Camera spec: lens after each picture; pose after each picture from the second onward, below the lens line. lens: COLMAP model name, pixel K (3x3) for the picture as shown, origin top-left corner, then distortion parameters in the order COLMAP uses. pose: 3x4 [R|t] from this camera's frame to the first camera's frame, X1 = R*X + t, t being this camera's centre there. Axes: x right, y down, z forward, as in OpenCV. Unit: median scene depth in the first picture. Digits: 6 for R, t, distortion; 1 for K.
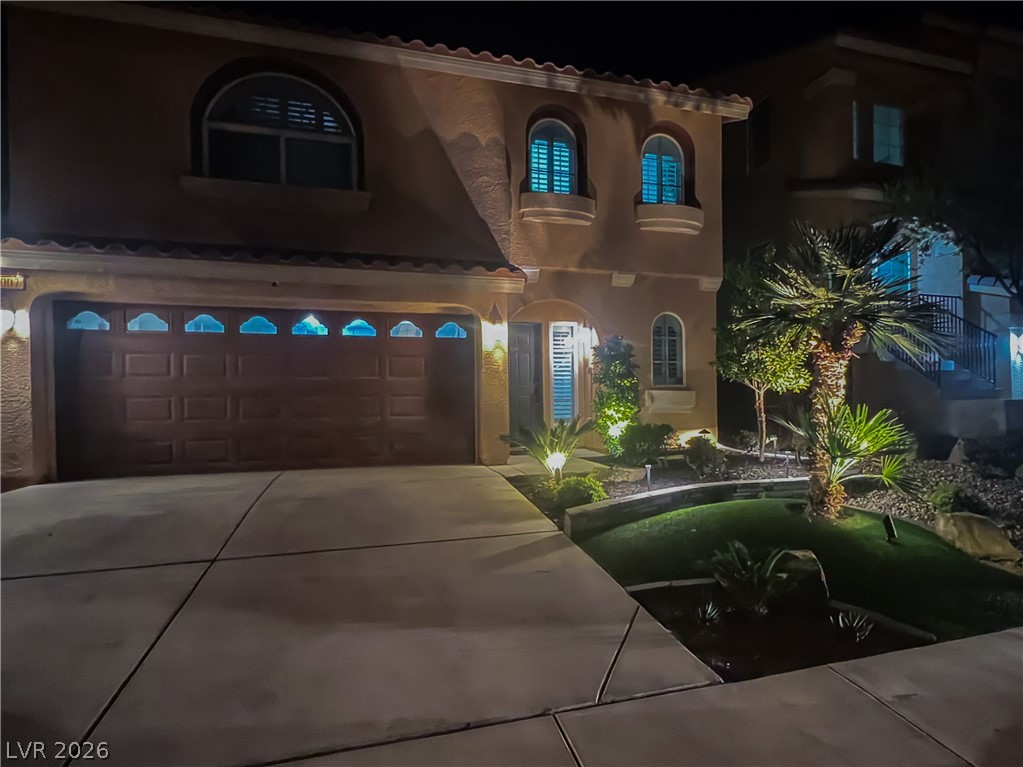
lens RADIAL K [[580.5, 0, 581.6], [0, 580.5, 412.6], [0, 0, 1]] dist [-0.002763, 0.000764]
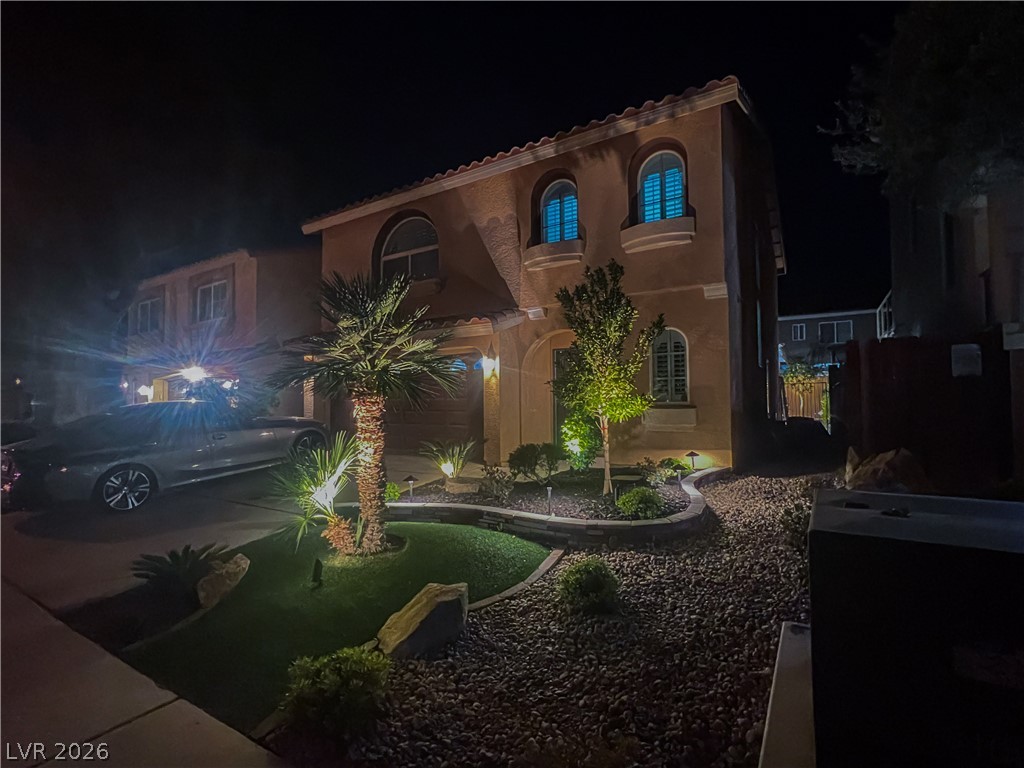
lens RADIAL K [[473.7, 0, 508.6], [0, 473.7, 388.3], [0, 0, 1]] dist [0.000914, -0.000098]
pose [[0.650861, -0.013371, -0.759079, 0.665126], [-0.009955, 0.999609, -0.026144, -0.054638], [0.759132, 0.024573, 0.650473, 0.320299]]
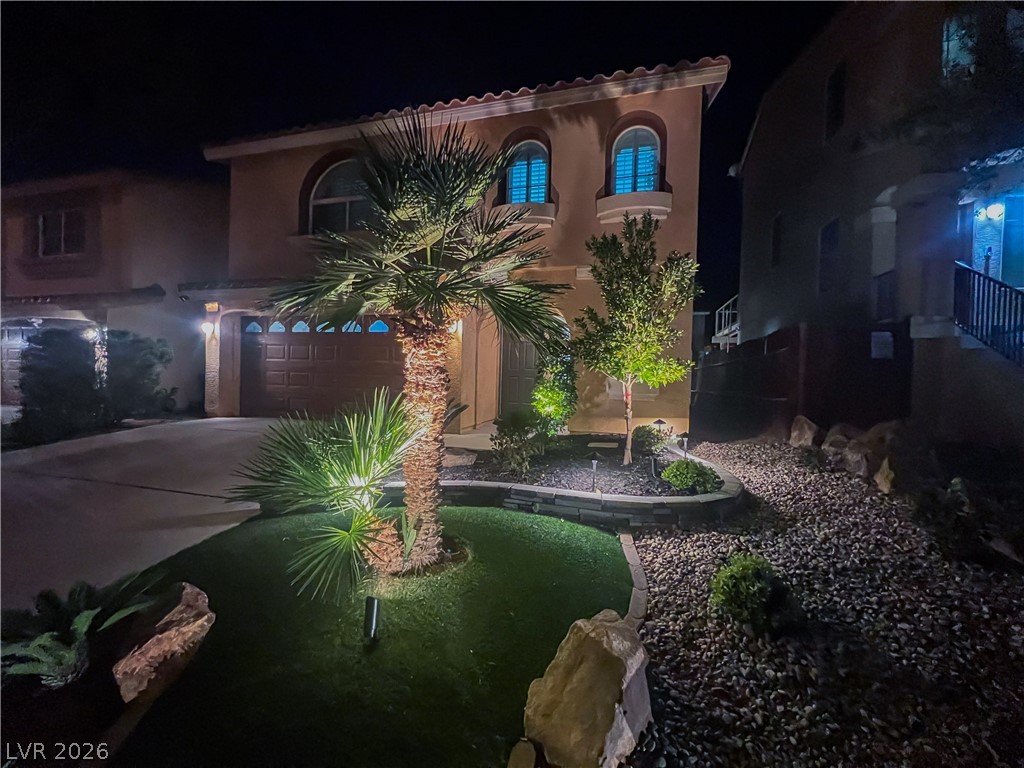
lens RADIAL K [[406.0, 0, 510.1], [0, 406.0, 385.3], [0, 0, 1]] dist [-0.000366, 0.000156]
pose [[0.840144, 0.047350, -0.540293, 0.410592], [-0.045503, 0.998823, 0.016778, -0.031787], [0.540452, 0.010489, 0.841310, 0.326590]]
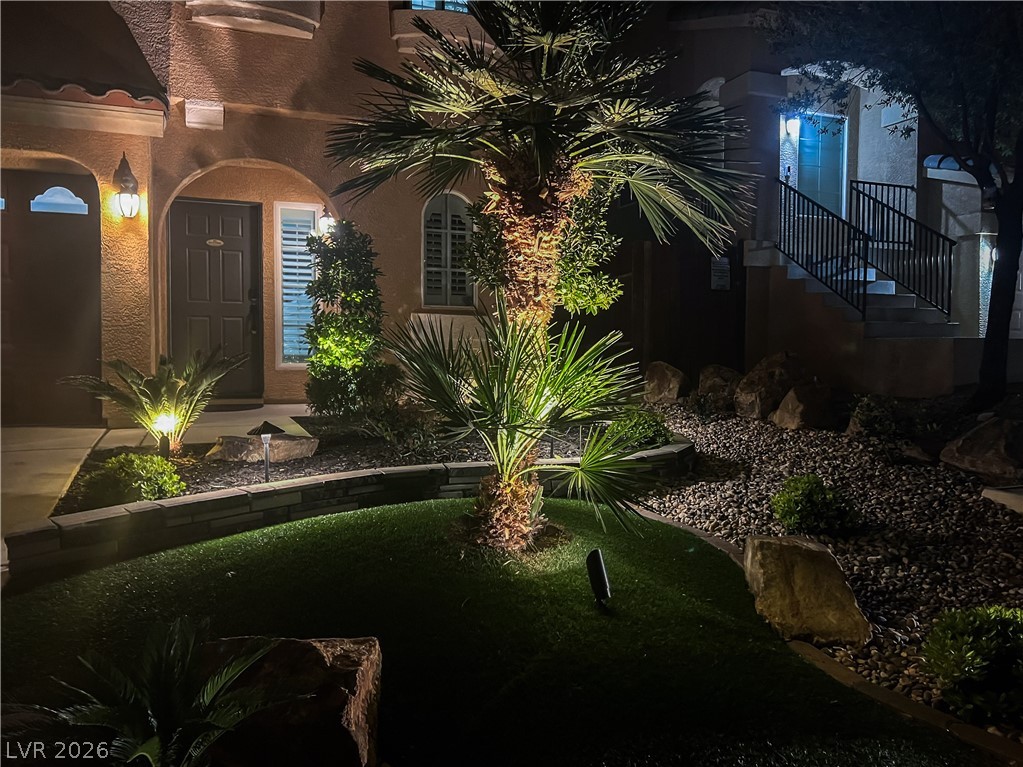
lens RADIAL K [[763.6, 0, 506.2], [0, 763.6, 380.2], [0, 0, 1]] dist [0.041347, -0.017604]
pose [[0.998346, 0.019468, 0.054103, 0.194133], [-0.021149, 0.999306, 0.030670, 0.008510], [-0.053469, -0.031764, 0.998064, 0.175787]]
